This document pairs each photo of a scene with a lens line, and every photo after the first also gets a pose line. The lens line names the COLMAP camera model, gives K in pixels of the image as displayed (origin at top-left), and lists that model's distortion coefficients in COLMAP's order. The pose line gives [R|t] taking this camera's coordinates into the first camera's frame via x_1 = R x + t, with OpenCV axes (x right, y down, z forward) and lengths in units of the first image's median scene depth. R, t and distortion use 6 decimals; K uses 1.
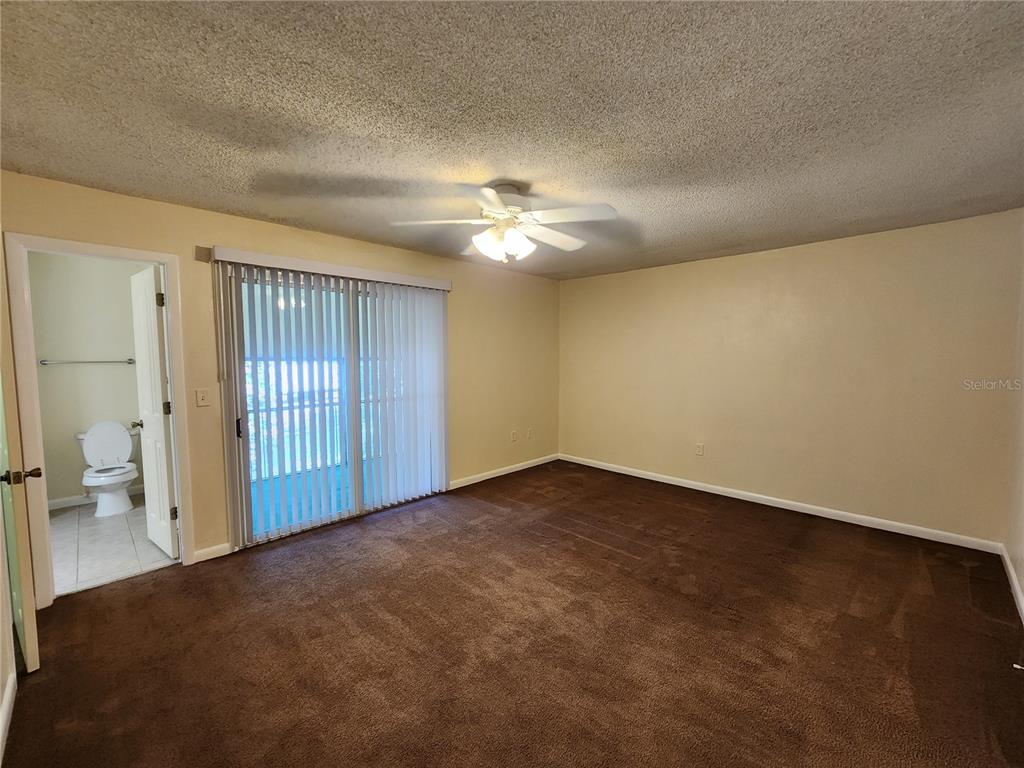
lens RADIAL K [[421.0, 0, 521.4], [0, 421.0, 387.9], [0, 0, 1]] dist [-0.000063, 0.000114]
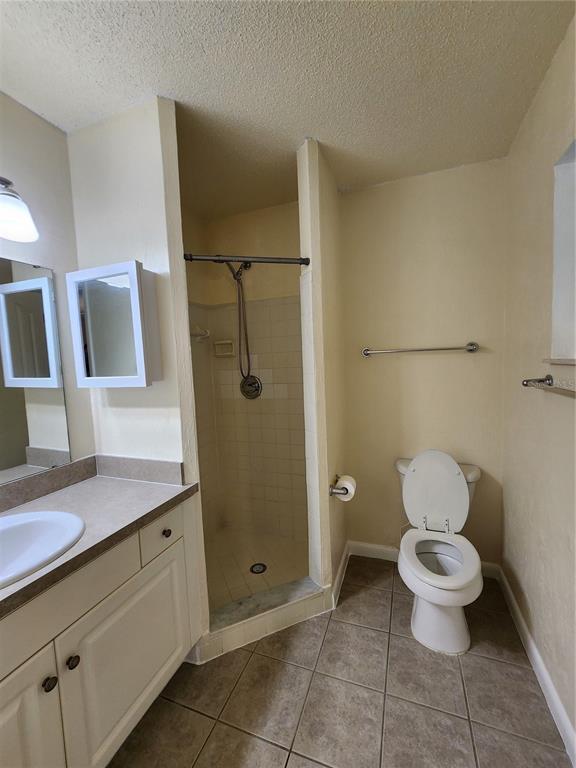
lens RADIAL K [[316.8, 0, 289.0], [0, 316.8, 386.7], [0, 0, 1]] dist [-0.000659, 0.000751]
pose [[0.403361, 0.076498, -0.911838, -0.842346], [-0.033532, 0.997066, 0.068814, -0.041404], [0.914427, 0.002819, 0.404742, 0.797303]]
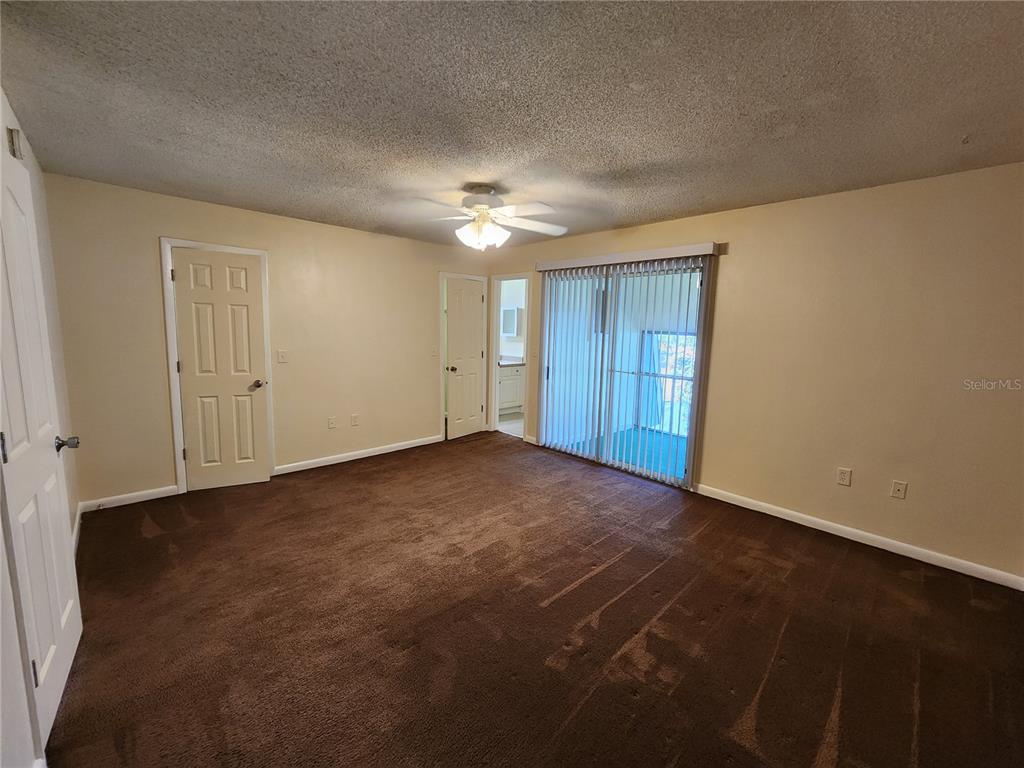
lens RADIAL K [[422.4, 0, 512.0], [0, 422.4, 384.0], [0, 0, 1]] dist [-0.000659, 0.000751]
pose [[-0.042481, 0.144446, -0.988600, 0.908374], [-0.101782, 0.983720, 0.148107, -0.087431], [0.993899, 0.106913, -0.027088, 0.858347]]
